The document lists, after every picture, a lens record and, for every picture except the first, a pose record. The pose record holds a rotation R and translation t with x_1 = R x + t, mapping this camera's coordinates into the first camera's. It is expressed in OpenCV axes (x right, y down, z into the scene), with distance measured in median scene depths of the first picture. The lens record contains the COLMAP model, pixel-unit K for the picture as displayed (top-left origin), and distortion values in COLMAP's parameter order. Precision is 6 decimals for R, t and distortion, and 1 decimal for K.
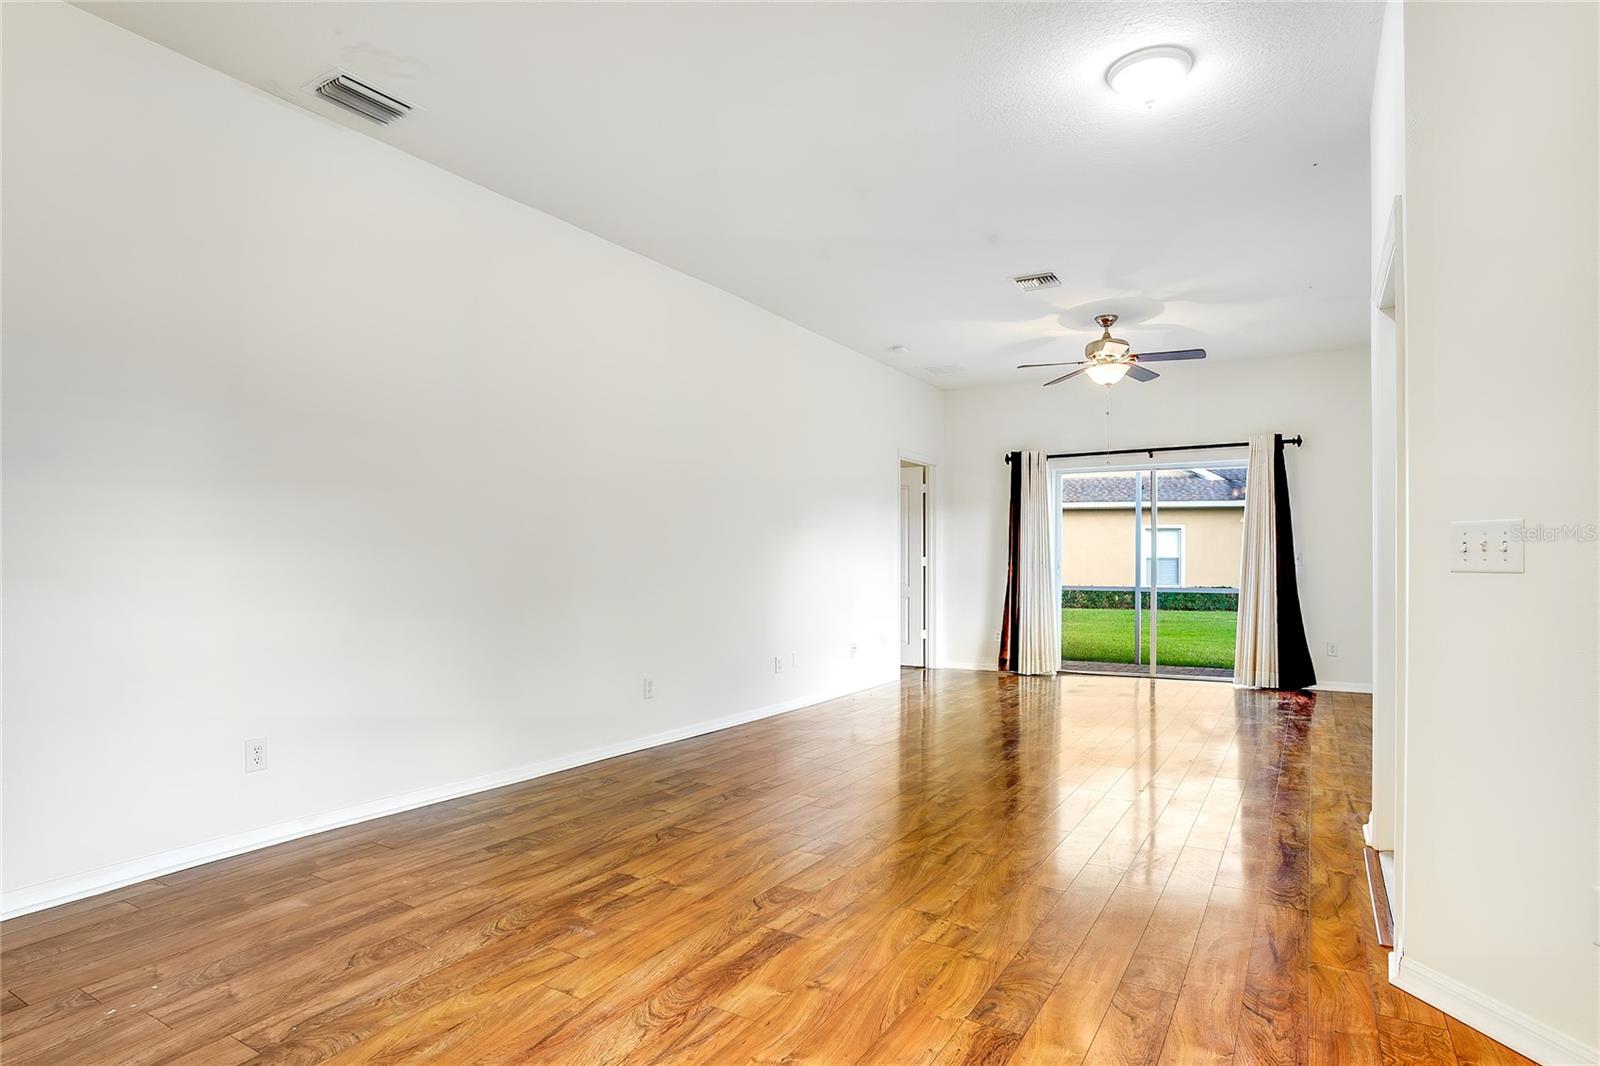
lens RADIAL K [[849.3, 0, 812.1], [0, 849.3, 541.4], [0, 0, 1]] dist [-0.069952, 0.046486]
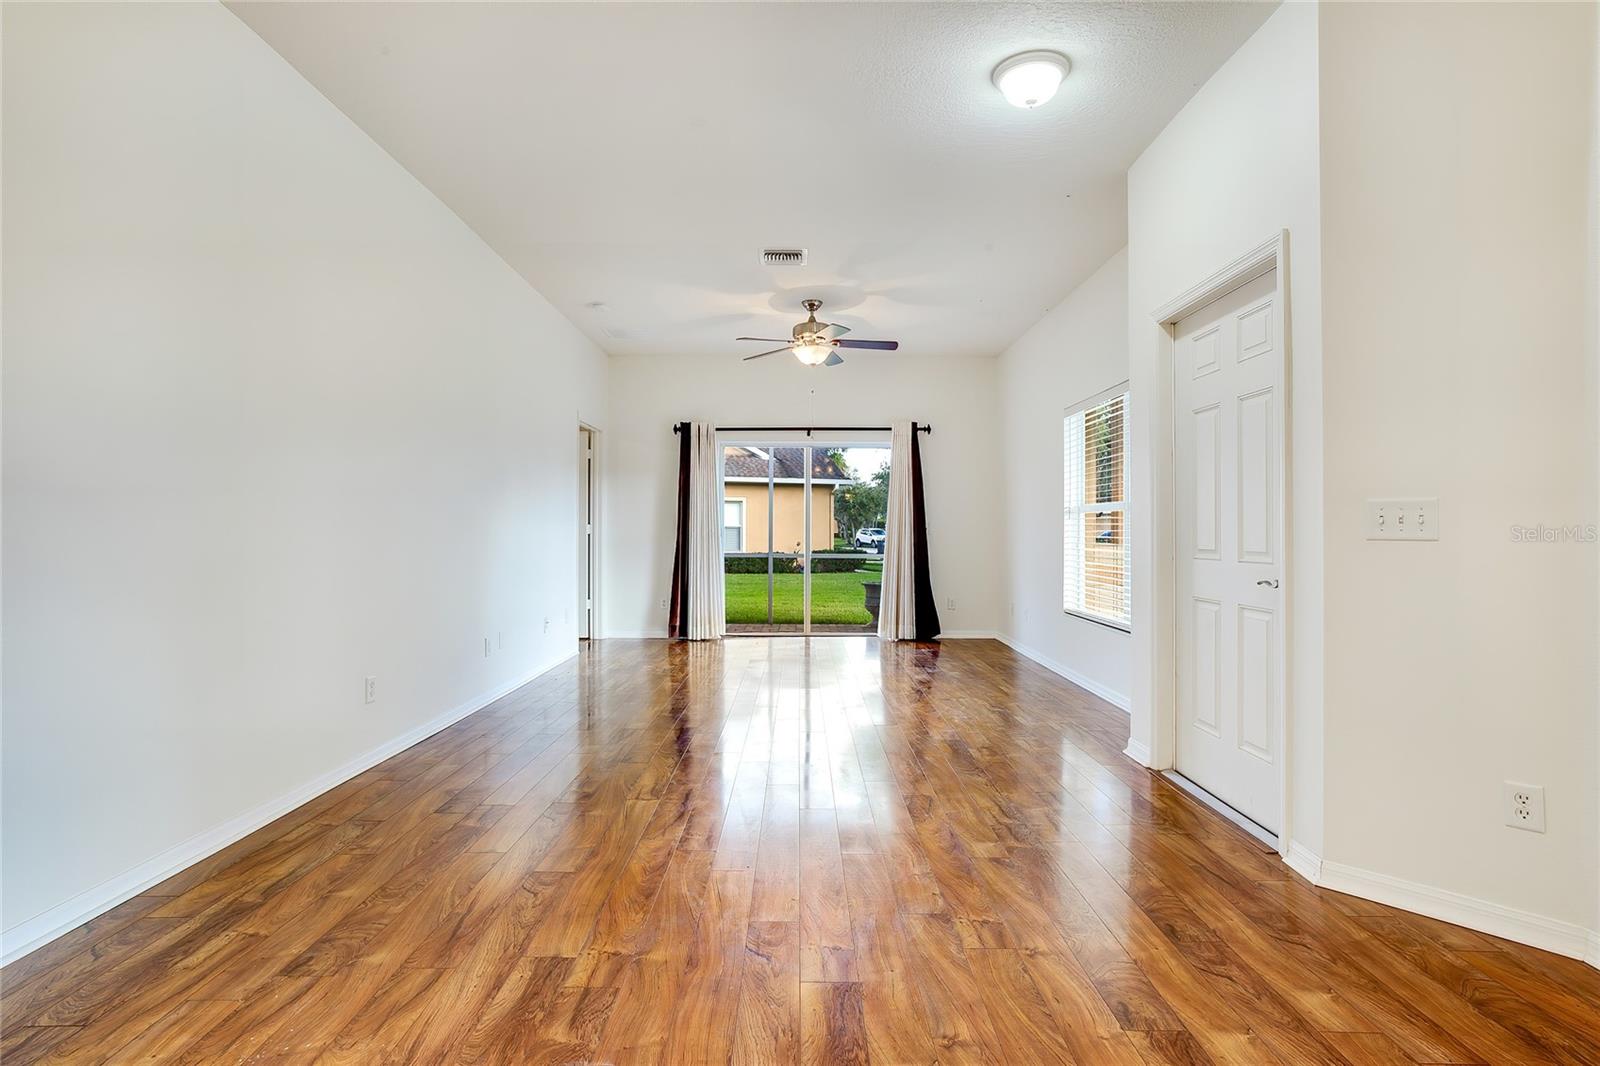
lens RADIAL K [[797.4, 0, 797.7], [0, 797.4, 509.6], [0, 0, 1]] dist [-0.059072, 0.042743]
pose [[0.861994, 0.015227, 0.506690, -0.137674], [-0.014602, 0.999880, -0.005206, 0.002533], [-0.506709, -0.002911, 0.862112, 0.107066]]
